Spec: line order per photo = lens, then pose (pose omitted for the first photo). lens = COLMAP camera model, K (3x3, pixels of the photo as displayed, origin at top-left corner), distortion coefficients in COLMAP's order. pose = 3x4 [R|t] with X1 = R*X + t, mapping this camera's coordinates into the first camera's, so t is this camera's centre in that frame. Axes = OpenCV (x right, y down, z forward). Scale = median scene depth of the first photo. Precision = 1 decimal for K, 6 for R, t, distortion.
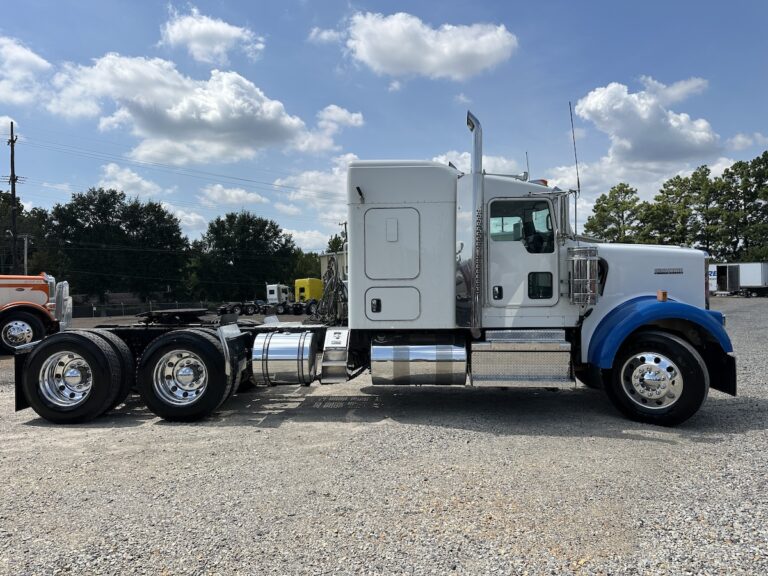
lens RADIAL K [[542.4, 0, 384.0], [0, 542.4, 288.0], [0, 0, 1]] dist [0.047280, -0.053837]
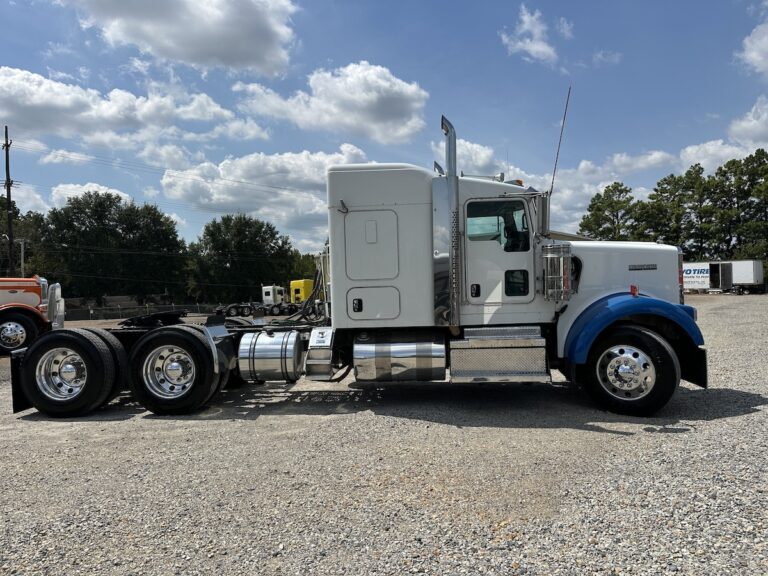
lens RADIAL K [[542.4, 0, 384.0], [0, 542.4, 288.0], [0, 0, 1]] dist [0.047280, -0.053837]
pose [[0.999953, -0.008903, 0.003786, 0.003616], [0.008909, 0.999959, -0.001562, 0.000497], [-0.003772, 0.001595, 0.999992, -0.003793]]
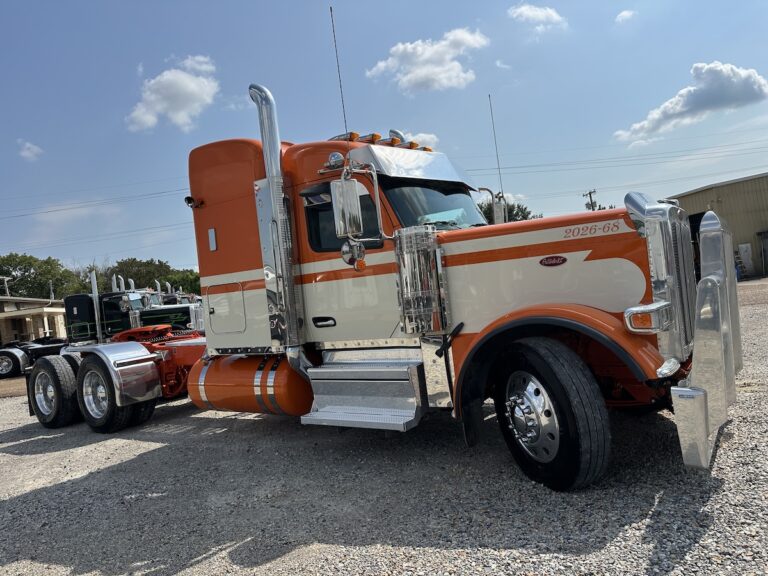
lens RADIAL K [[546.8, 0, 383.3], [0, 546.8, 275.0], [0, 0, 1]] dist [0.004760, -0.000625]
pose [[0.861545, -0.105969, -0.496499, 0.101441], [0.107981, 0.993845, -0.024746, 0.000354], [0.496065, -0.032293, 0.867685, 0.062999]]
